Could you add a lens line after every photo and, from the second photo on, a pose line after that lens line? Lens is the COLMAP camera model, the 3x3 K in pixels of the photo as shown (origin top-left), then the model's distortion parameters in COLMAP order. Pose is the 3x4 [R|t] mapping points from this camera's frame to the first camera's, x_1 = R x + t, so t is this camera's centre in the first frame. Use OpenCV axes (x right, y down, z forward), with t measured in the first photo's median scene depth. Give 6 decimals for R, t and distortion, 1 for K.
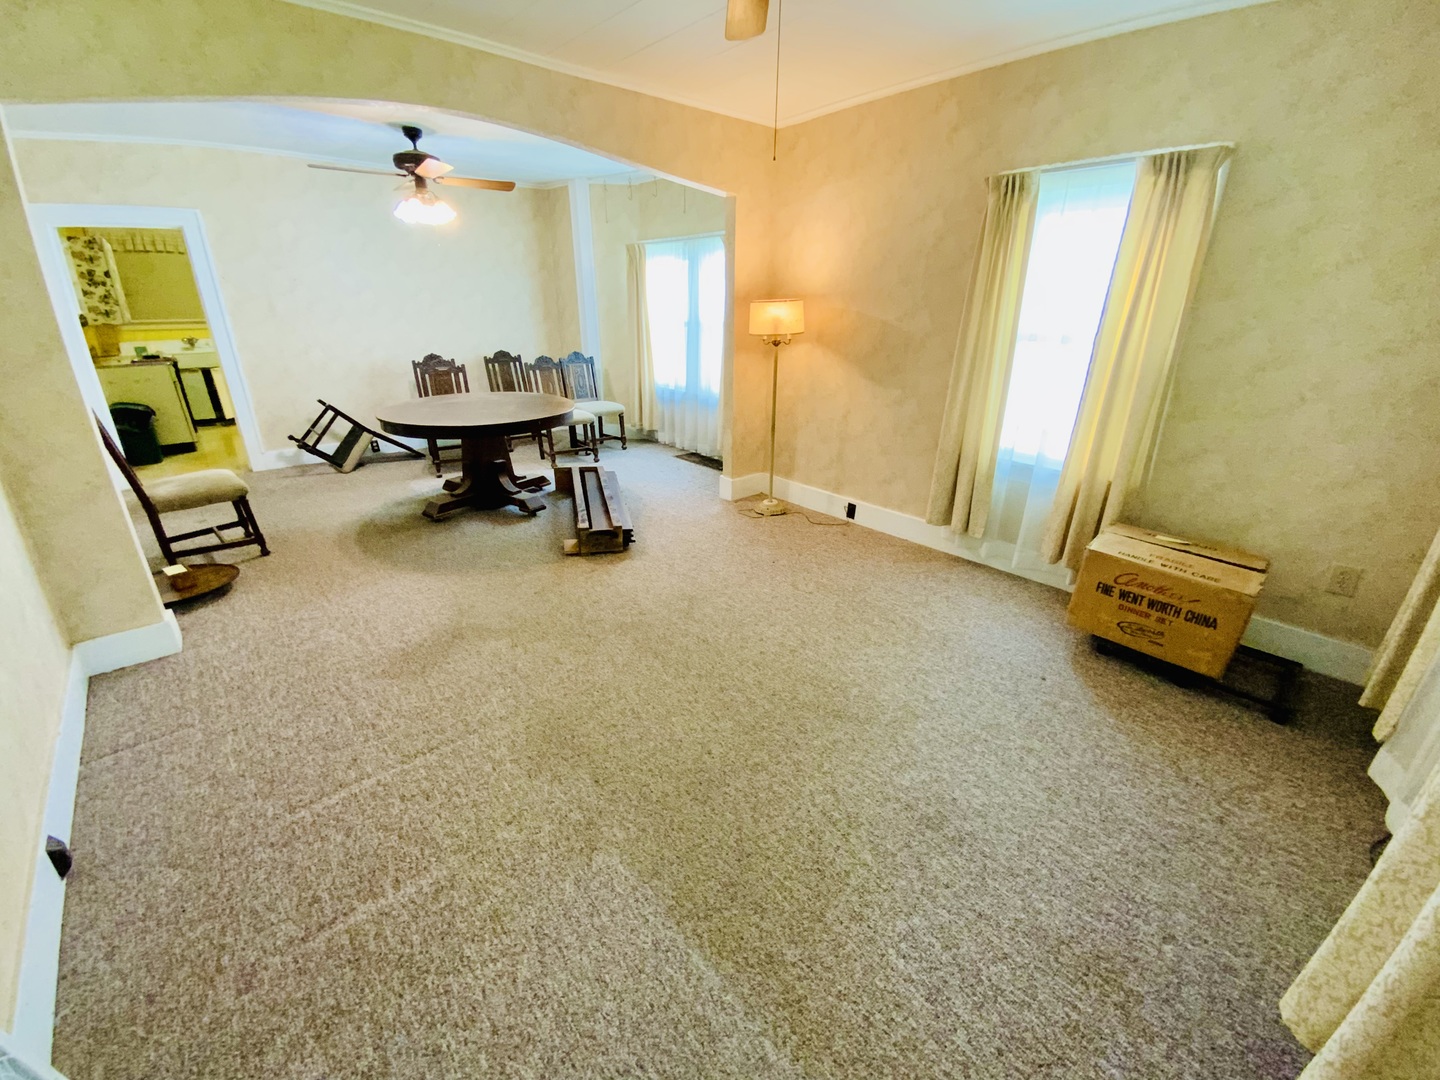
lens RADIAL K [[585.3, 0, 717.7], [0, 585.3, 539.5], [0, 0, 1]] dist [0.019113, -0.019615]
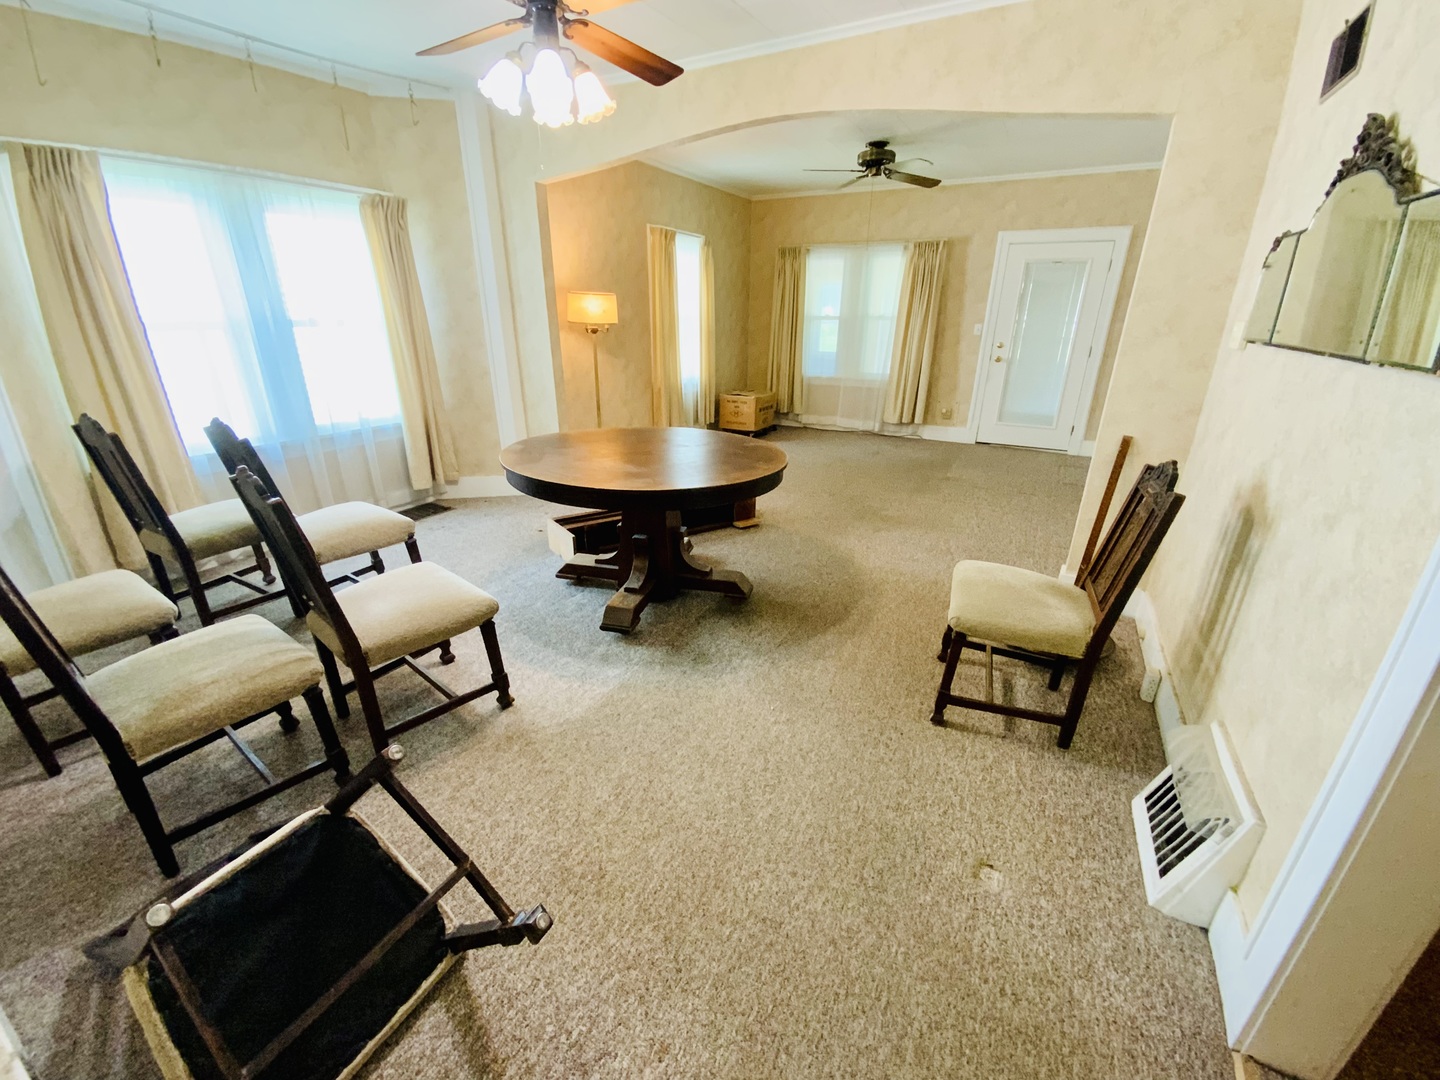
lens RADIAL K [[585.3, 0, 717.7], [0, 585.3, 539.5], [0, 0, 1]] dist [0.019113, -0.019615]
pose [[-0.343727, -0.352844, 0.870260, -1.171568], [0.333043, 0.820683, 0.464285, -0.478132], [-0.878028, 0.449422, -0.164579, 1.220831]]
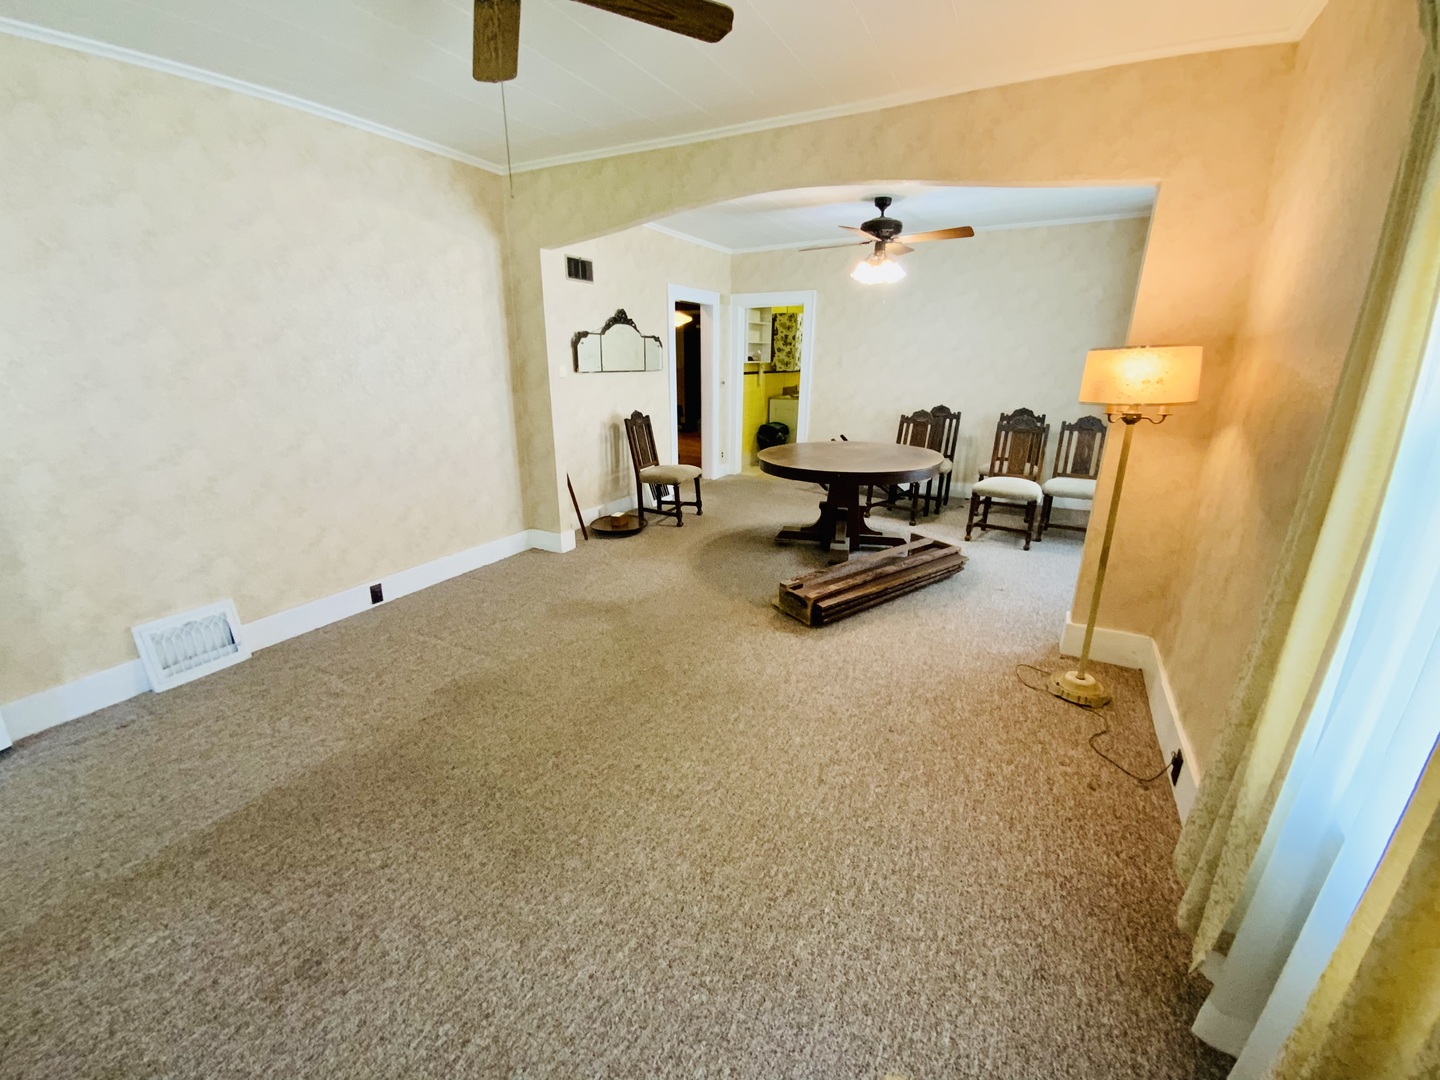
lens RADIAL K [[589.5, 0, 721.8], [0, 589.5, 530.9], [0, 0, 1]] dist [0.020927, -0.018636]
pose [[0.343871, 0.257818, -0.902930, 0.542776], [-0.347064, 0.928376, 0.132908, -0.181471], [0.872525, 0.267671, 0.408721, 0.476547]]
